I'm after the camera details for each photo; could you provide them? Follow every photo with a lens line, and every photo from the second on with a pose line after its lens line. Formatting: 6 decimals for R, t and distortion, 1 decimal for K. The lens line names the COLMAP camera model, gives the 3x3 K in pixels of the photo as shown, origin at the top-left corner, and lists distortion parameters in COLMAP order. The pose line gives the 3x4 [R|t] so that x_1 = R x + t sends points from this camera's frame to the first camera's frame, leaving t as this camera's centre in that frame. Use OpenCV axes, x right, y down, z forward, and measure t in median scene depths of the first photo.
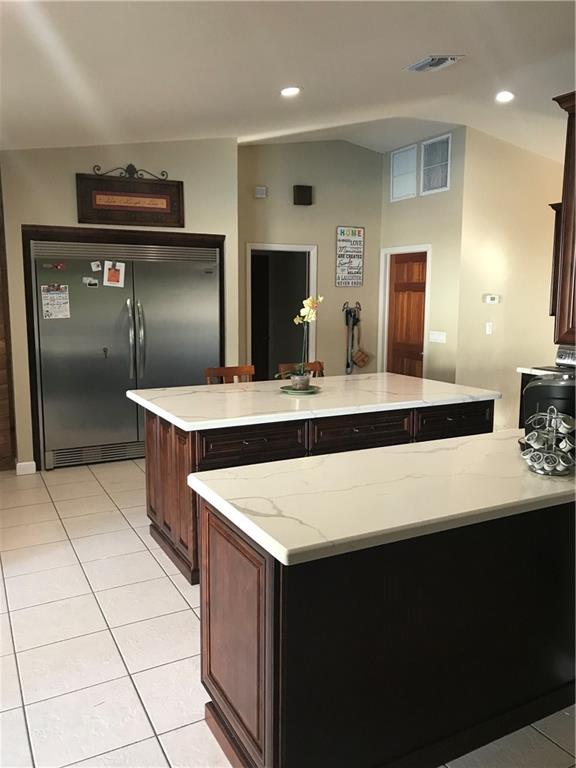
lens RADIAL K [[631.8, 0, 288.0], [0, 631.8, 380.5], [0, 0, 1]] dist [0.014743, 0.006001]
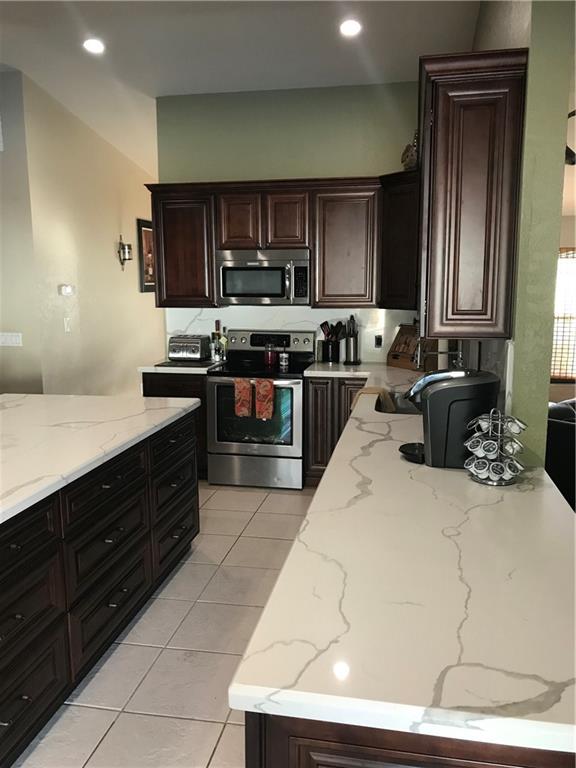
lens RADIAL K [[631.8, 0, 289.8], [0, 631.8, 388.5], [0, 0, 1]] dist [0.014743, 0.006001]
pose [[0.625907, -0.139519, 0.767317, -0.449165], [0.115161, 0.989617, 0.086002, -0.101451], [-0.771349, 0.034535, 0.635475, 0.649398]]
